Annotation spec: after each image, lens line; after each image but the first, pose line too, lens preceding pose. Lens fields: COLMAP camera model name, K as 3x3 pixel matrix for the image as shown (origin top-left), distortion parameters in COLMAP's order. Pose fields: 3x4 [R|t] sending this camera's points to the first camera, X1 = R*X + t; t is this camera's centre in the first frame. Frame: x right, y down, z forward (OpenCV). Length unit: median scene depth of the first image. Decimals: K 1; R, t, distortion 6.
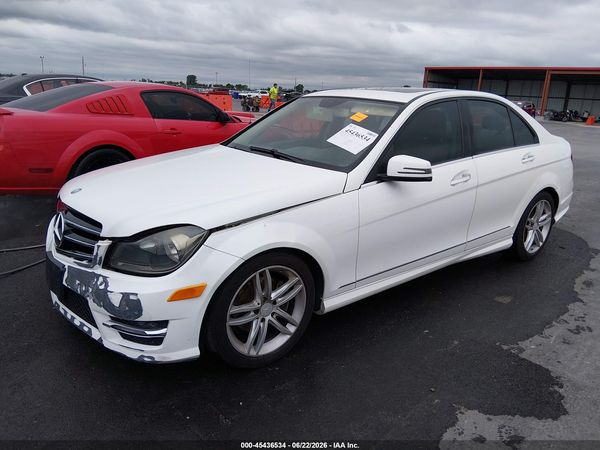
lens RADIAL K [[451.5, 0, 300.0], [0, 451.5, 225.0], [0, 0, 1]] dist [0.089090, -0.130147]
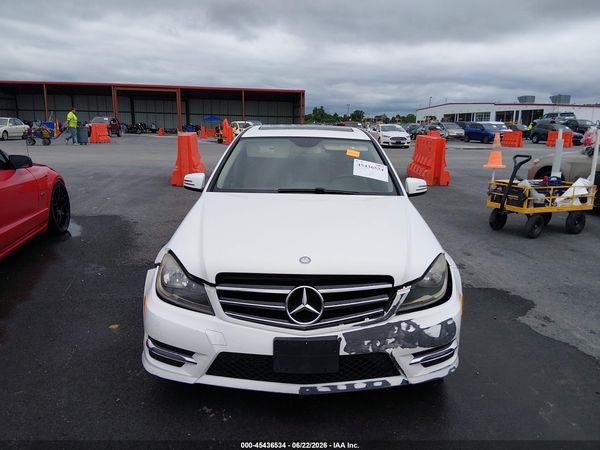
lens RADIAL K [[455.2, 0, 300.0], [0, 455.2, 225.0], [0, 0, 1]] dist [0.090696, -0.119425]
pose [[0.620656, -0.206971, 0.756273, -1.314475], [0.228076, 0.970480, 0.078417, -0.243355], [-0.750178, 0.123818, 0.649540, 0.432658]]
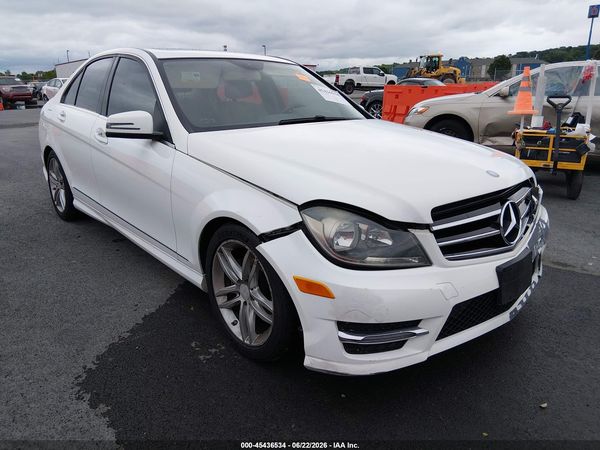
lens RADIAL K [[459.1, 0, 300.0], [0, 459.1, 225.0], [0, 0, 1]] dist [0.090369, -0.152193]
pose [[-0.060942, -0.340199, 0.938377, -1.407212], [0.282784, 0.895721, 0.343100, -0.411673], [-0.957246, 0.286267, 0.041616, 1.457573]]
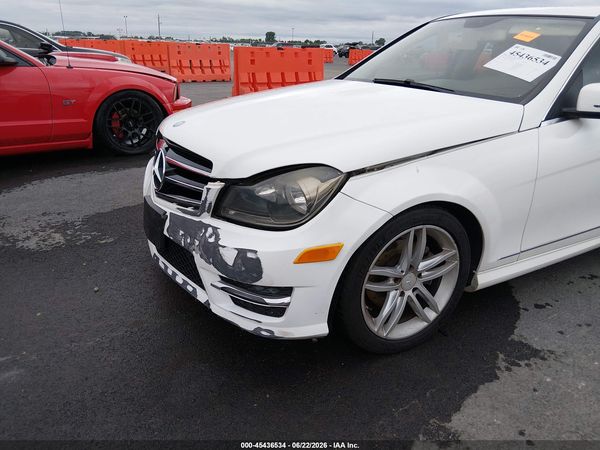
lens RADIAL K [[459.1, 0, 300.0], [0, 459.1, 225.0], [0, 0, 1]] dist [0.090369, -0.152193]
pose [[0.986308, 0.050048, -0.157134, -0.145025], [-0.037196, 0.995797, 0.083689, 0.033654], [0.160662, -0.076699, 0.984025, 0.214887]]
